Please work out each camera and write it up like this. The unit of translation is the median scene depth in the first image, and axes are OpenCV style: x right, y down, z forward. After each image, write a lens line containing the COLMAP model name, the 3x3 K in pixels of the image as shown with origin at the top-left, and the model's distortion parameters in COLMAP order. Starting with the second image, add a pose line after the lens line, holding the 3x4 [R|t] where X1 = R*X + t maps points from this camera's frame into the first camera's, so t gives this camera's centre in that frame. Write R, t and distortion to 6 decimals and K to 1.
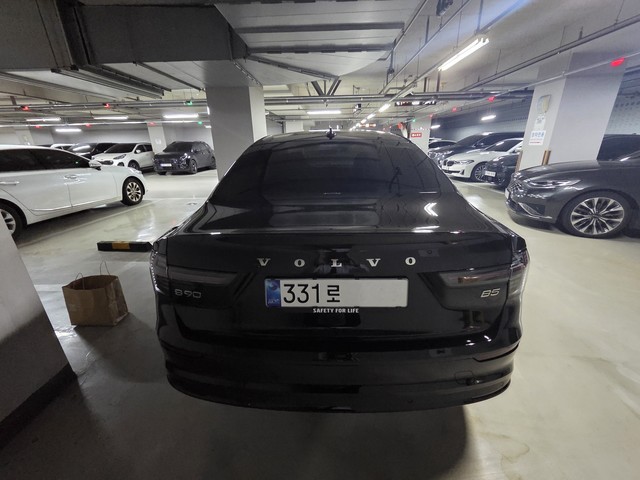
lens RADIAL K [[260.0, 0, 320.0], [0, 260.0, 240.0], [0, 0, 1]] dist [0.000337, 0.000052]
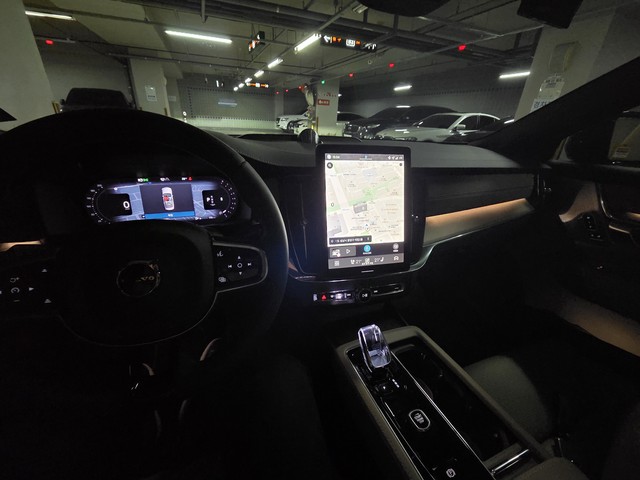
lens RADIAL K [[260.0, 0, 320.0], [0, 260.0, 240.0], [0, 0, 1]] dist [0.000337, 0.000052]
pose [[0.908526, -0.132058, 0.396411, -0.013211], [0.094302, 0.989068, 0.113362, -0.103702], [-0.407048, -0.065610, 0.911047, 0.331031]]
